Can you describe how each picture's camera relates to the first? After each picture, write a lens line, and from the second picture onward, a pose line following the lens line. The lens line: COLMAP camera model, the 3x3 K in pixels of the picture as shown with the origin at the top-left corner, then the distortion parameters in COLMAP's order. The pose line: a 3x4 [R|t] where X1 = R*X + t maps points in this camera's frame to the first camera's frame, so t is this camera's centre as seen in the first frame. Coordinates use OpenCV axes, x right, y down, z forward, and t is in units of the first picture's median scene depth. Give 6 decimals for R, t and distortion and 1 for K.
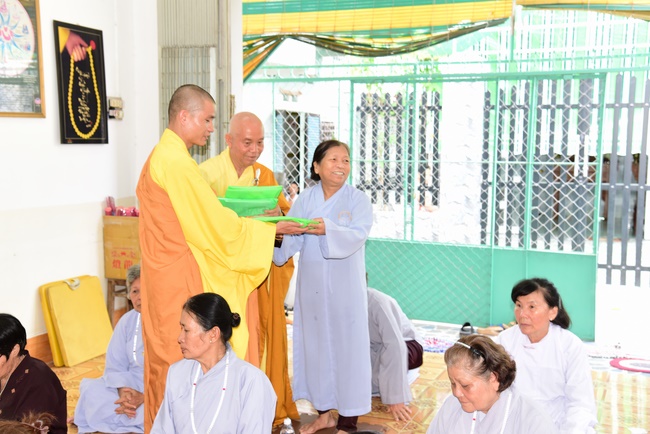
lens RADIAL K [[888.1, 0, 341.7], [0, 888.1, 211.8], [0, 0, 1]] dist [0.230620, 0.000000]
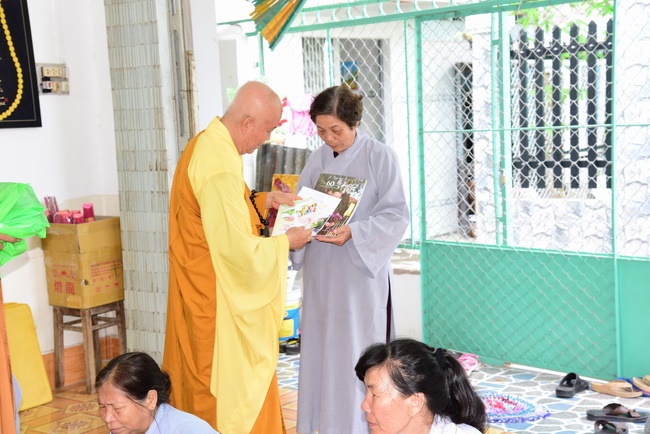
lens RADIAL K [[1045.7, 0, 334.4], [0, 1045.7, 218.8], [0, 0, 1]] dist [0.335219, 0.000000]
pose [[0.945649, -0.018300, -0.324673, 0.254187], [0.027028, 0.999384, 0.022391, -0.012271], [0.324063, -0.029950, 0.945561, 0.229774]]
